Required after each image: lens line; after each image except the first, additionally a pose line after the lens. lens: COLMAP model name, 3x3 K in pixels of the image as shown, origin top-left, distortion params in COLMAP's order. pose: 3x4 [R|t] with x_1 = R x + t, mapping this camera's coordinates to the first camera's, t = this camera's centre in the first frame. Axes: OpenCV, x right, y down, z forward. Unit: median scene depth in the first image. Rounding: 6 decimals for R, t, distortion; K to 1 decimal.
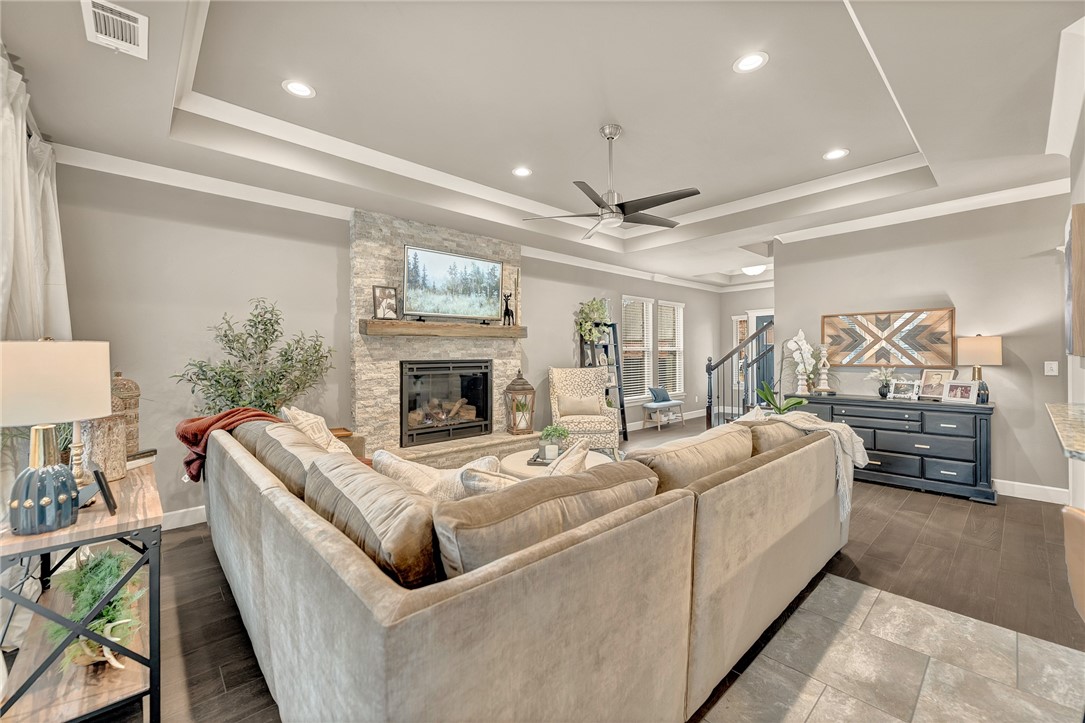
lens RADIAL K [[438.9, 0, 548.2], [0, 438.9, 353.3], [0, 0, 1]] dist [0.010736, -0.003582]
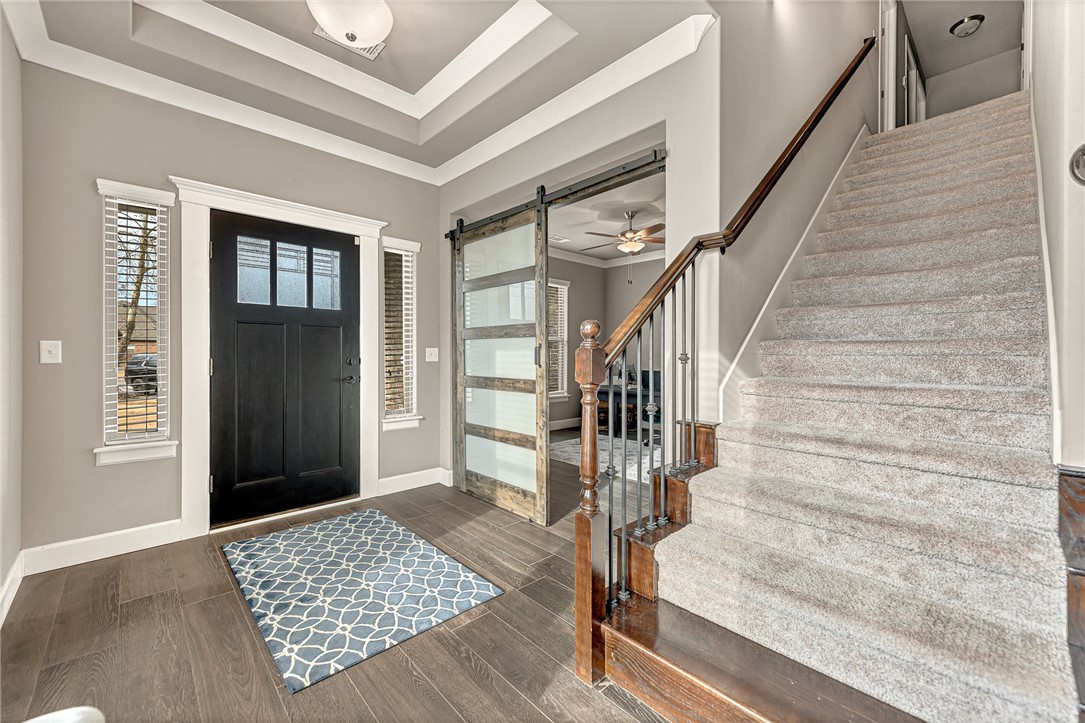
lens RADIAL K [[438.9, 0, 540.2], [0, 438.9, 361.3], [0, 0, 1]] dist [0.010736, -0.003582]
pose [[0.005251, -0.004645, 0.999975, 0.305537], [-0.011050, 0.999928, 0.004703, 0.032730], [-0.999925, -0.011074, 0.005200, 1.394727]]
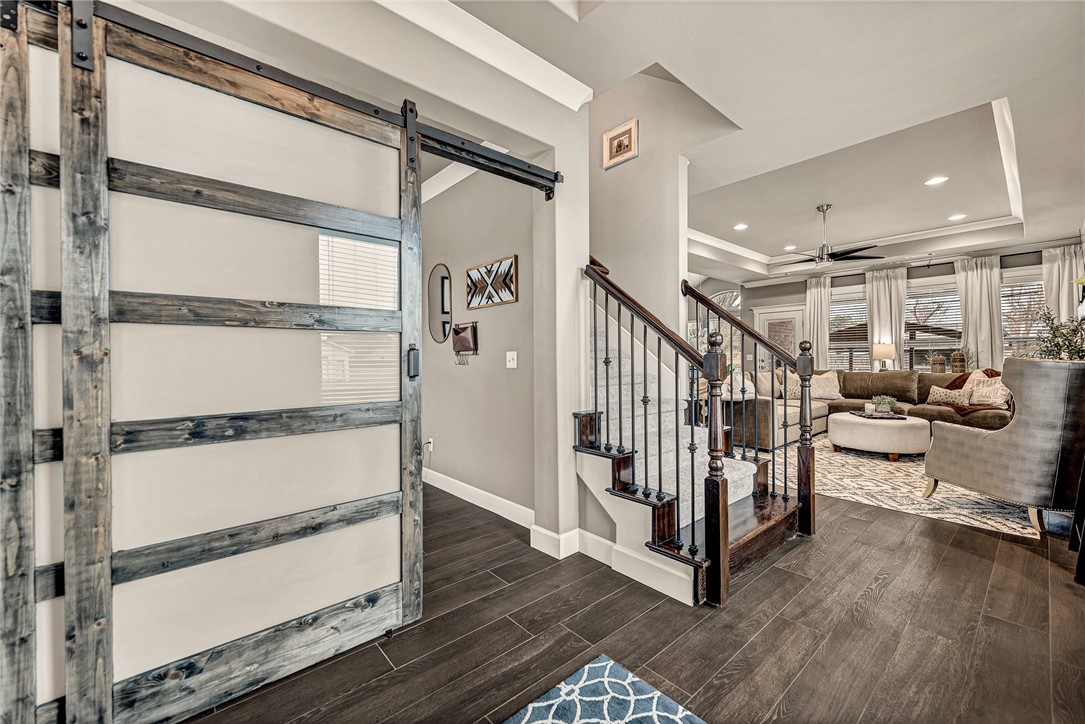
lens RADIAL K [[438.9, 0, 547.7], [0, 438.9, 361.6], [0, 0, 1]] dist [0.010736, -0.003582]
pose [[-0.999638, 0.016527, 0.021227, 0.761175], [0.016587, 0.999859, 0.002643, 0.028097], [-0.021180, 0.002994, -0.999771, 1.773330]]
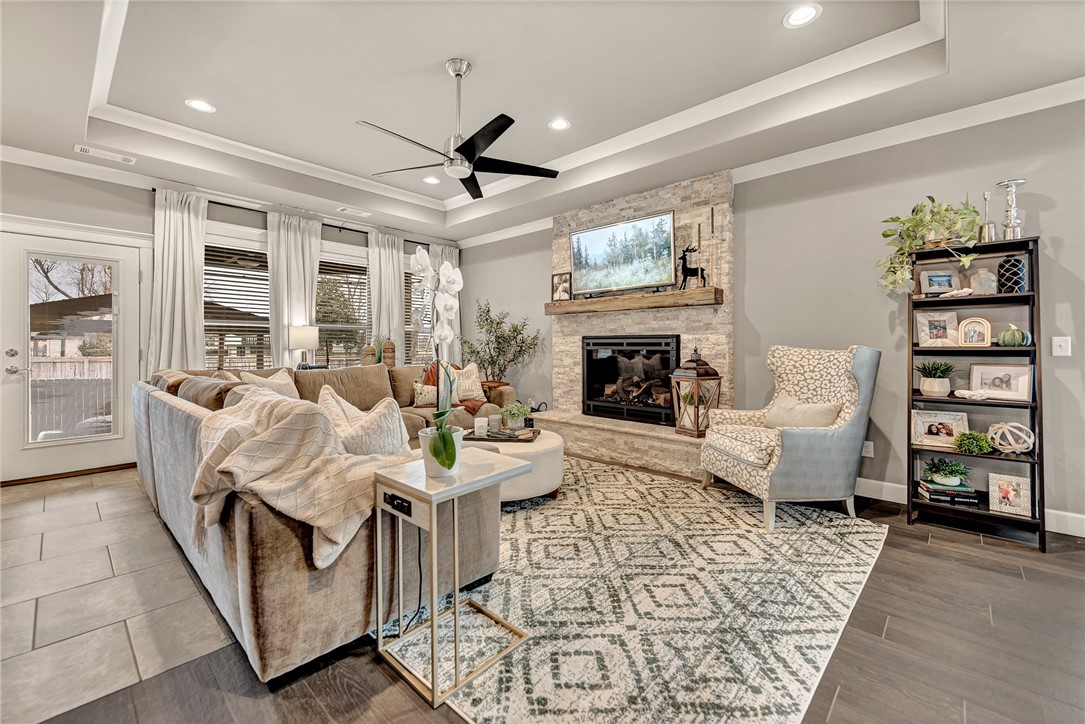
lens RADIAL K [[438.9, 0, 542.1], [0, 438.9, 338.5], [0, 0, 1]] dist [0.010736, -0.003582]
pose [[0.074350, -0.010705, -0.997175, 0.684883], [0.003272, 0.999940, -0.010491, 0.030490], [0.997227, -0.002483, 0.074381, 0.730488]]
